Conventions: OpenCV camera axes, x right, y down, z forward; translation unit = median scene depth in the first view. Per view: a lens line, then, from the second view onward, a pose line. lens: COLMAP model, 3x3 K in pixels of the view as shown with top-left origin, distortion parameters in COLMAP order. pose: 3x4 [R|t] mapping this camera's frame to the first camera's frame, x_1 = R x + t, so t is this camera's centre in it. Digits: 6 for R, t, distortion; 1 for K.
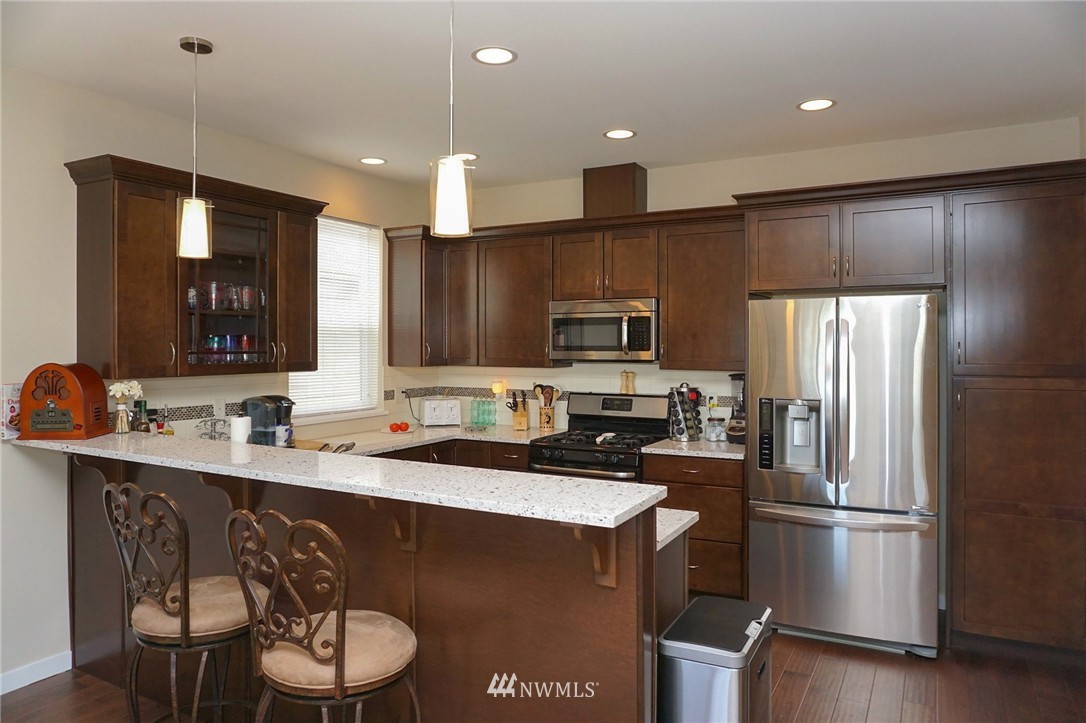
lens RADIAL K [[727.4, 0, 543.0], [0, 727.4, 361.5], [0, 0, 1]] dist [-0.035938, 0.004197]
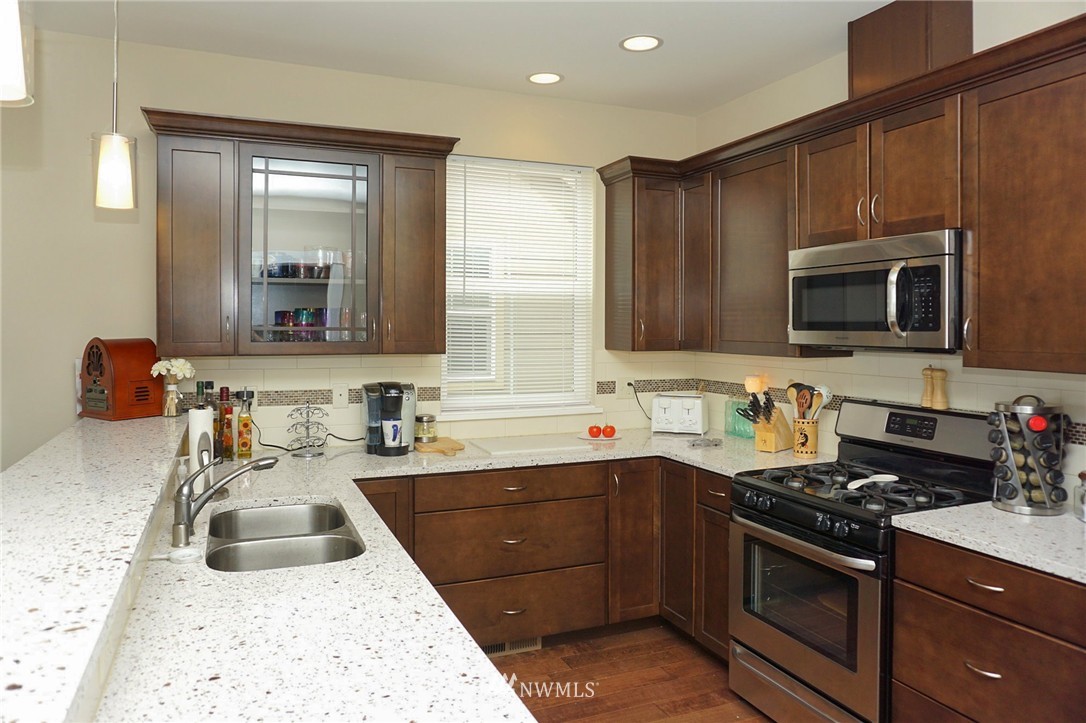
lens RADIAL K [[741.1, 0, 544.5], [0, 741.1, 333.4], [0, 0, 1]] dist [-0.007063, 0.001094]
pose [[0.787733, 0.007500, -0.615972, 0.251300], [-0.015268, 0.999856, -0.007351, -0.004255], [0.615828, 0.015195, 0.787734, 0.404166]]
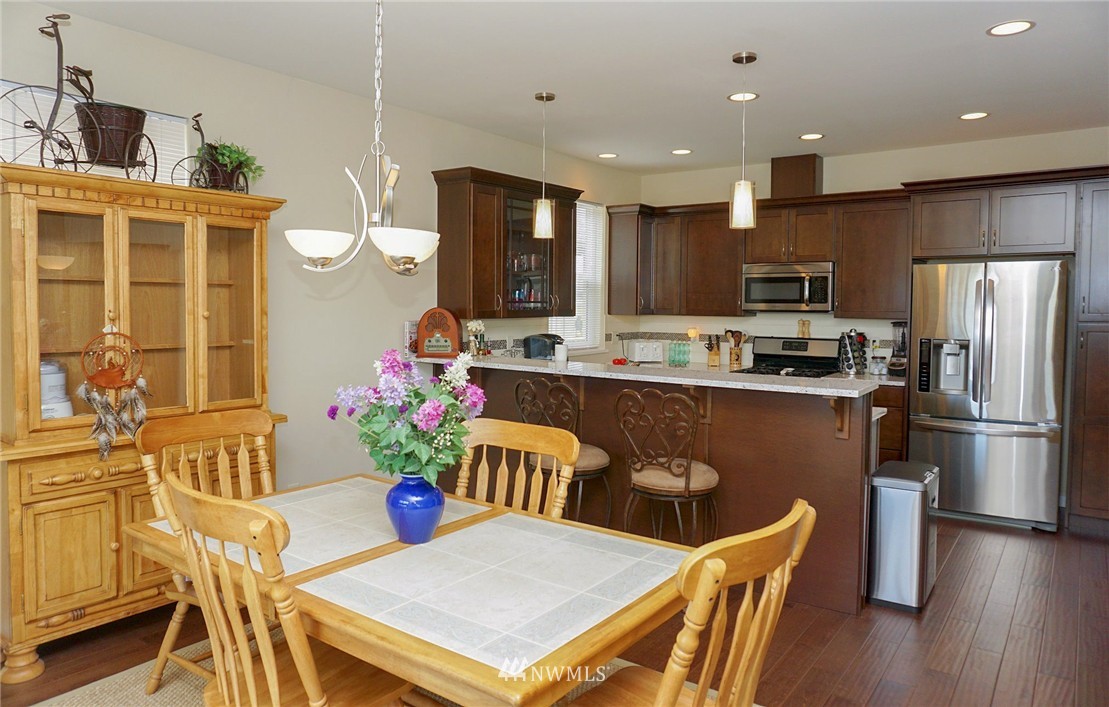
lens RADIAL K [[734.4, 0, 554.5], [0, 734.4, 353.5], [0, 0, 1]] dist [-0.046681, 0.031557]
pose [[0.991514, 0.013235, -0.129324, -0.160868], [-0.007081, 0.998825, 0.047934, 0.015497], [0.129806, -0.046612, 0.990443, -0.339146]]
